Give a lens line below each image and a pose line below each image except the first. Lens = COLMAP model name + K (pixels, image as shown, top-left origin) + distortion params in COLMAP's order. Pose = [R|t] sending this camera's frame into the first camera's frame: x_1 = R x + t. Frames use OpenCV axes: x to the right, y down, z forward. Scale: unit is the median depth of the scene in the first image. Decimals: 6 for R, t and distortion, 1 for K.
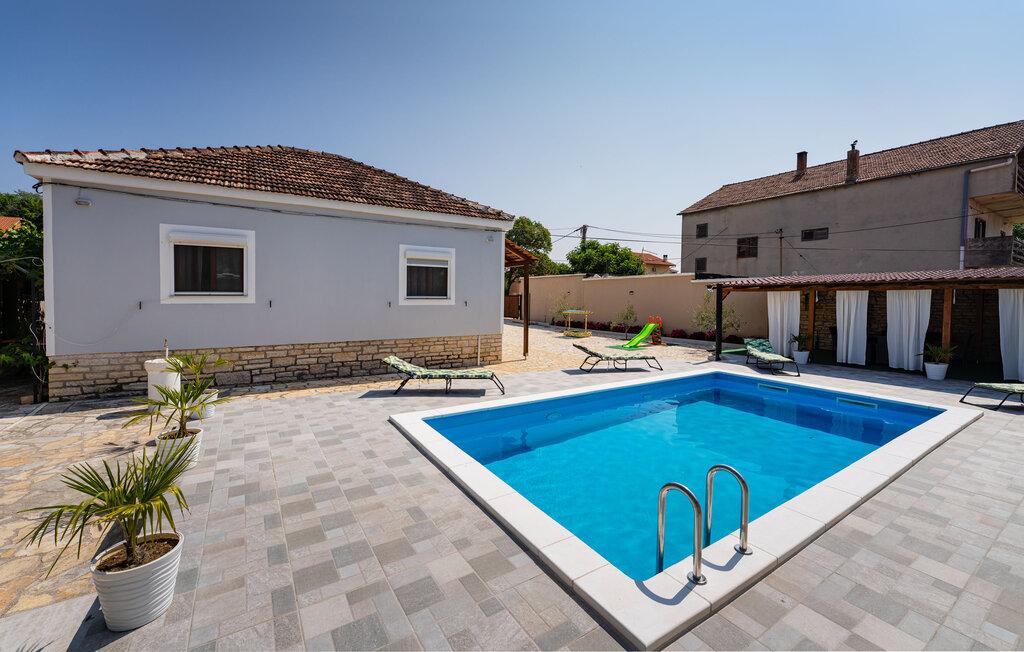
lens RADIAL K [[411.8, 0, 505.4], [0, 411.8, 299.0], [0, 0, 1]] dist [-0.002206, -0.000333]
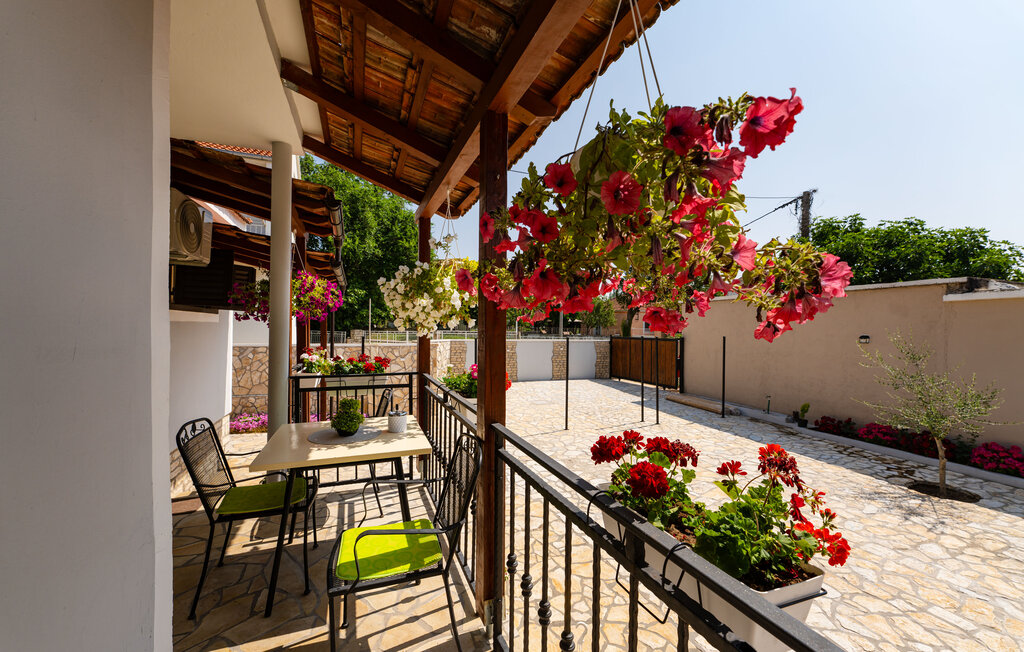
lens RADIAL K [[411.8, 0, 506.9], [0, 411.8, 322.7], [0, 0, 1]] dist [-0.002206, -0.000333]
pose [[0.977455, -0.006682, -0.211037, -0.151736], [0.001801, 0.999727, -0.023311, -0.047973], [0.211135, 0.022405, 0.977200, 1.404902]]
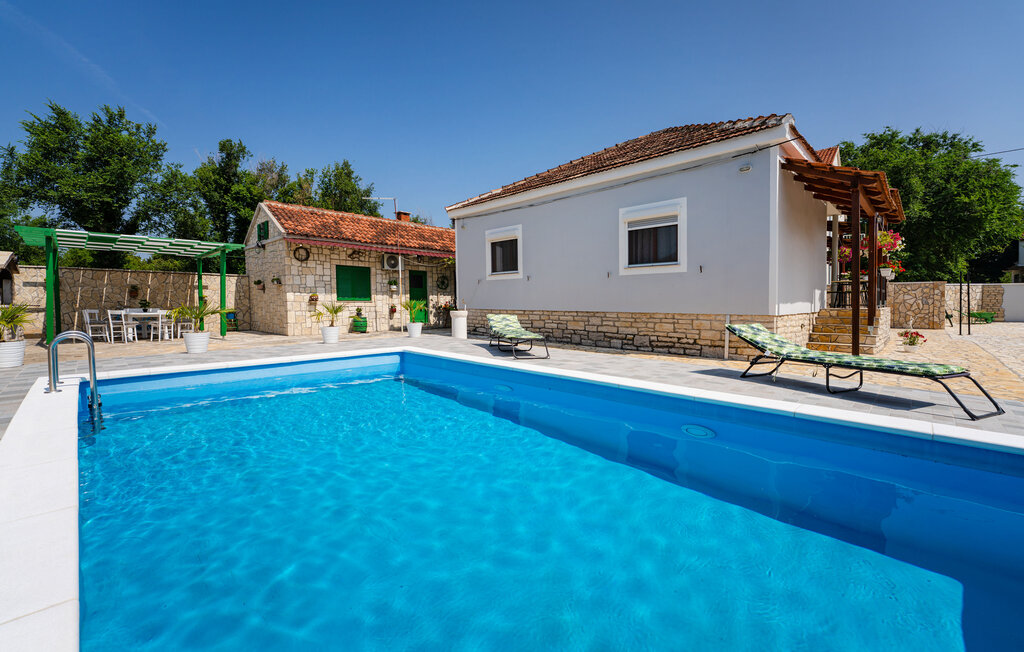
lens RADIAL K [[411.8, 0, 516.5], [0, 411.8, 317.7], [0, 0, 1]] dist [-0.002206, -0.000333]
pose [[0.224939, 0.026710, -0.974007, 0.551975], [-0.008856, 0.999639, 0.025368, 0.082886], [0.974333, 0.002920, 0.225094, 0.532401]]
